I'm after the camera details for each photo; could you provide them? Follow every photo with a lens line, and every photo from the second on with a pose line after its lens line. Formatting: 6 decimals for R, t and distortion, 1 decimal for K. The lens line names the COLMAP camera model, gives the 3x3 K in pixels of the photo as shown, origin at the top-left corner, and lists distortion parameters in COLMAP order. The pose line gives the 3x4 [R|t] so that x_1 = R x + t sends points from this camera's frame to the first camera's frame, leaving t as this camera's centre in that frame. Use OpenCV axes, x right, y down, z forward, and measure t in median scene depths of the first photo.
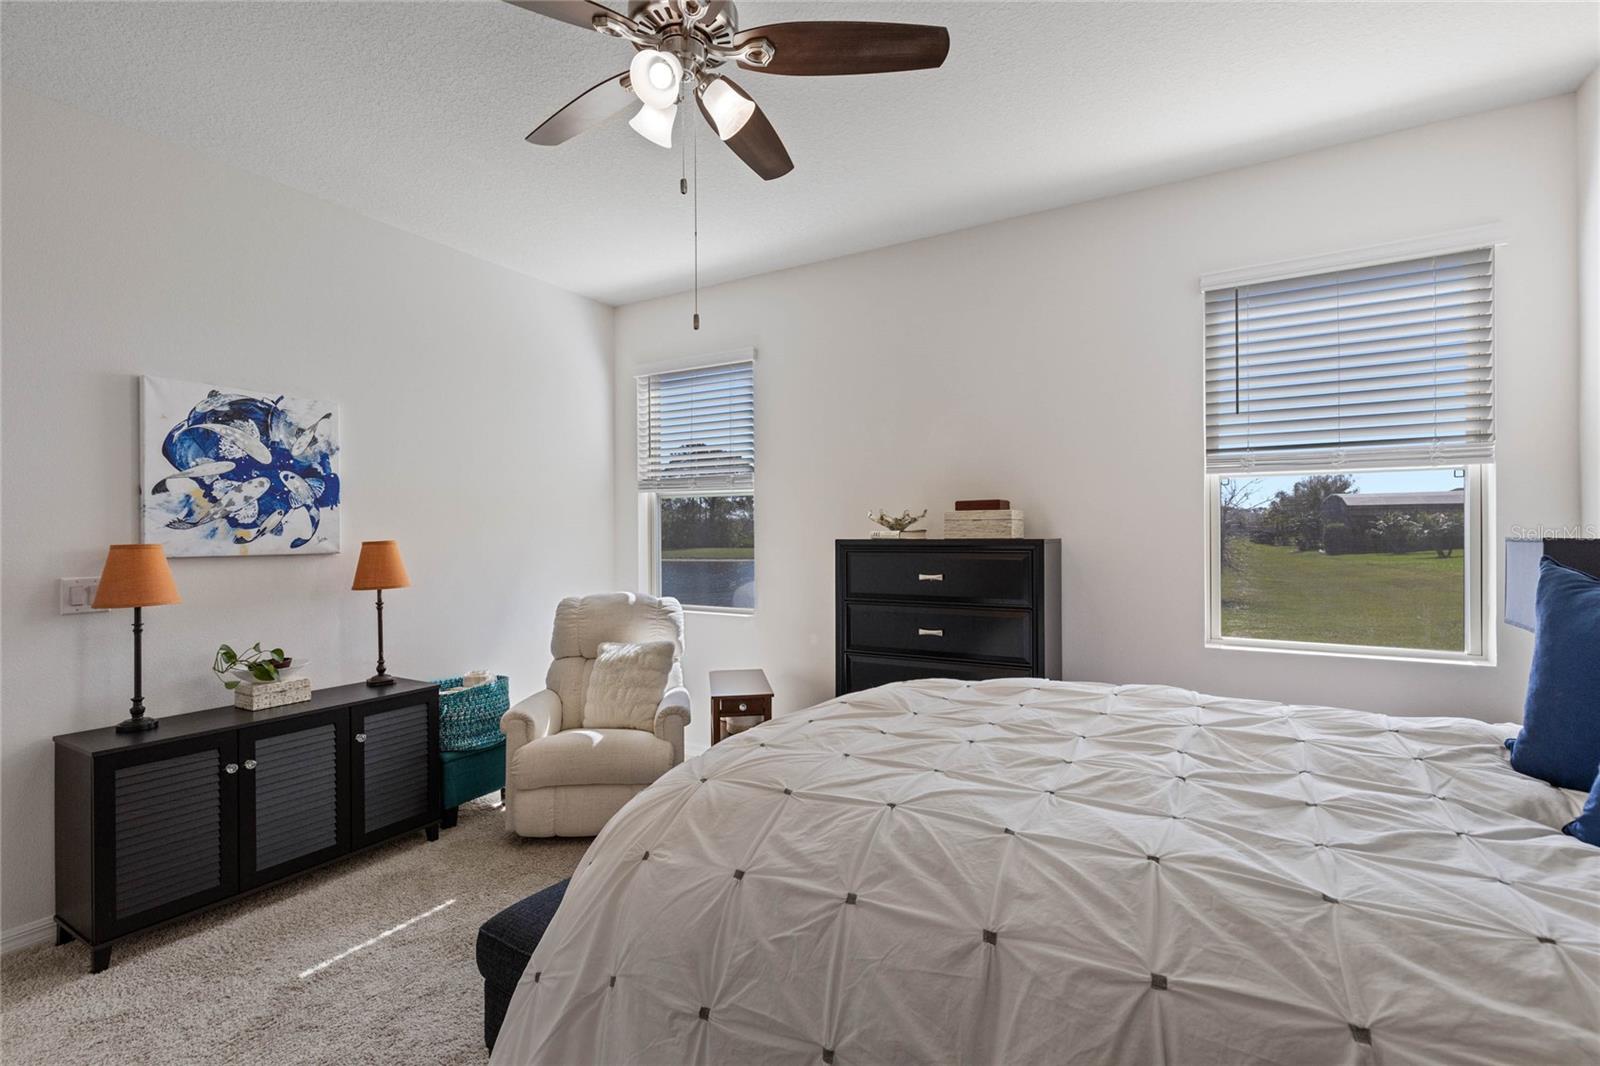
lens RADIAL K [[724.2, 0, 797.8], [0, 724.2, 530.2], [0, 0, 1]] dist [0.004134, 0.000311]
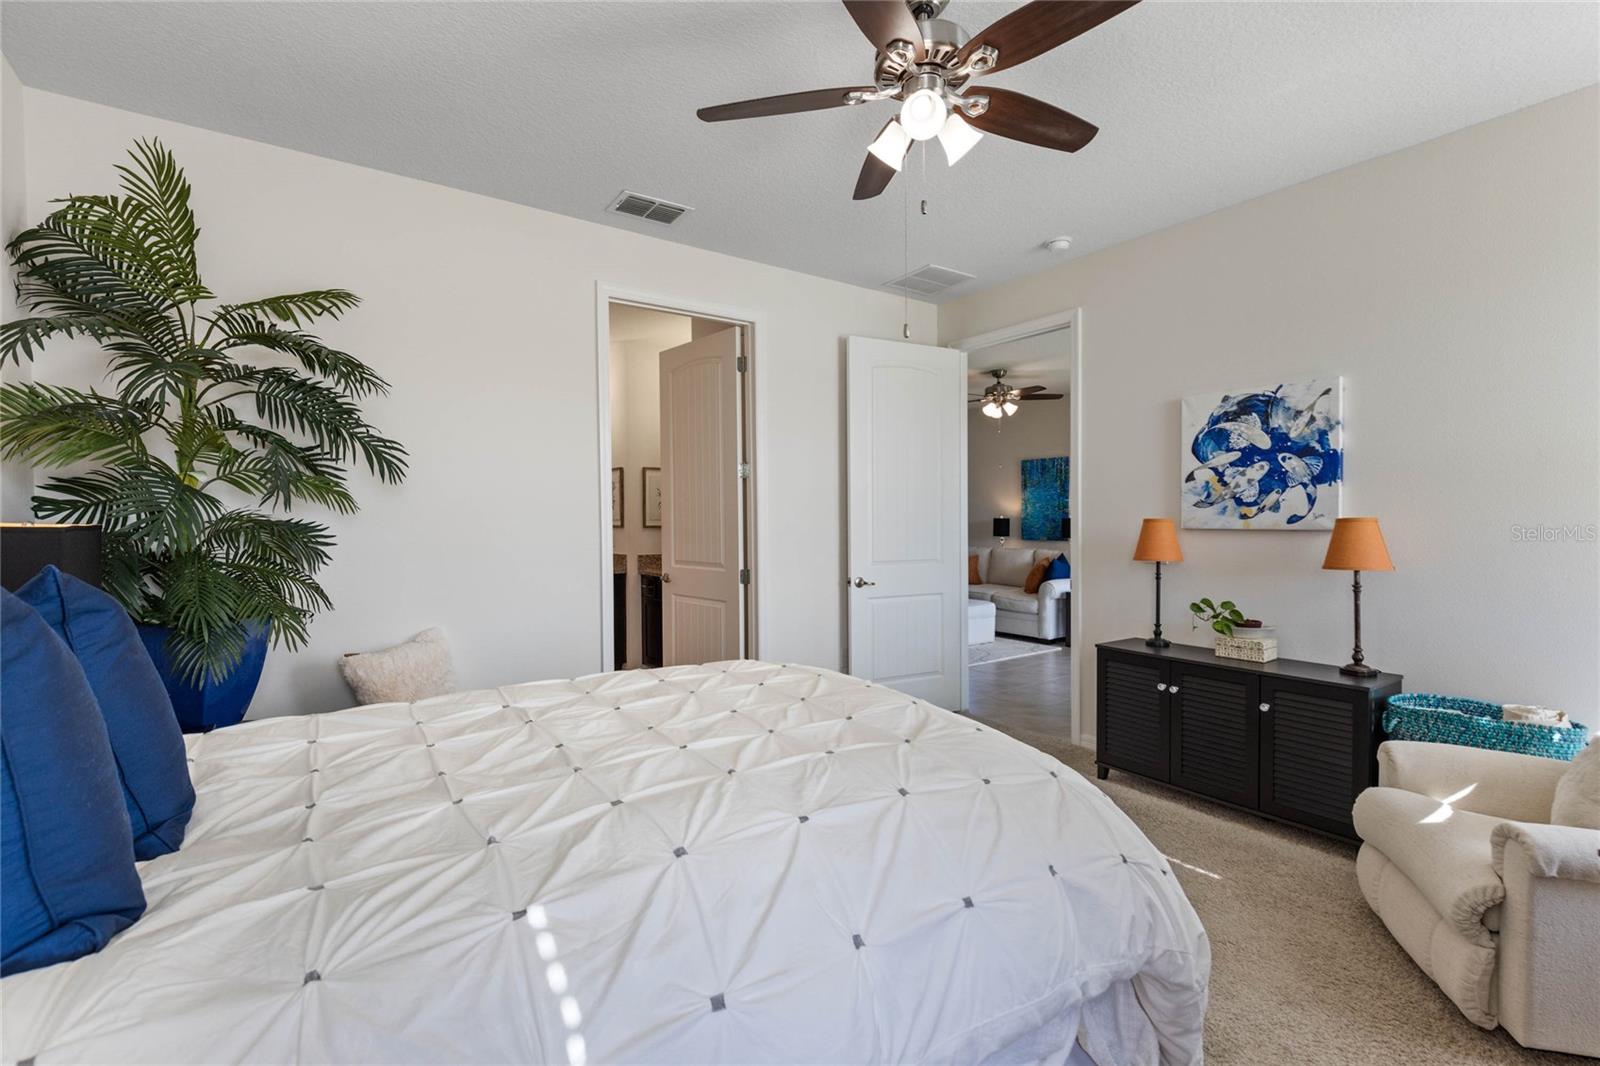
lens RADIAL K [[714.0, 0, 793.1], [0, 714.0, 532.9], [0, 0, 1]] dist [0.002132, 0.000052]
pose [[-0.427170, 0.041885, -0.903201, 0.603031], [0.024632, 0.999095, 0.034682, -0.017814], [0.903836, -0.007433, -0.427815, 0.818293]]
